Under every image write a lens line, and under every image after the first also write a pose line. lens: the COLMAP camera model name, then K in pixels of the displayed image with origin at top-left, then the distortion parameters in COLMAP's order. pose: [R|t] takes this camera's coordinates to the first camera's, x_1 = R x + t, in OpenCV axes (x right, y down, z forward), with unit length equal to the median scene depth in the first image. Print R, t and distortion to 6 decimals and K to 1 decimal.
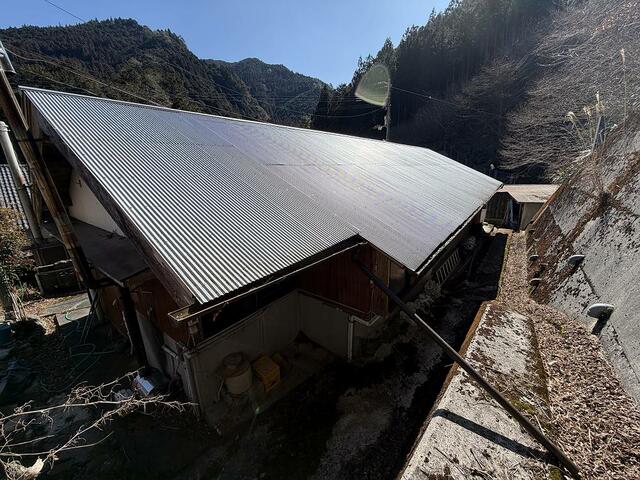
lens RADIAL K [[254.9, 0, 318.1], [0, 254.9, 240.5], [0, 0, 1]] dist [0.000387, -0.000318]
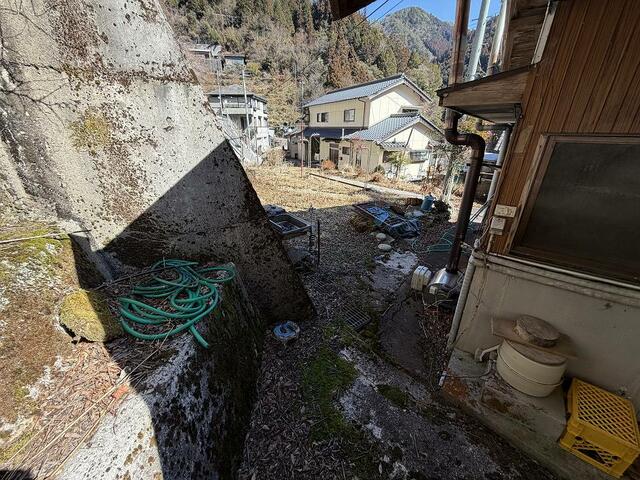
lens RADIAL K [[254.9, 0, 318.1], [0, 254.9, 240.5], [0, 0, 1]] dist [0.000387, -0.000318]
pose [[0.021596, 0.426206, -0.904368, 0.044431], [-0.274785, 0.872272, 0.404518, 0.228470], [0.961263, 0.239771, 0.135952, 0.468578]]
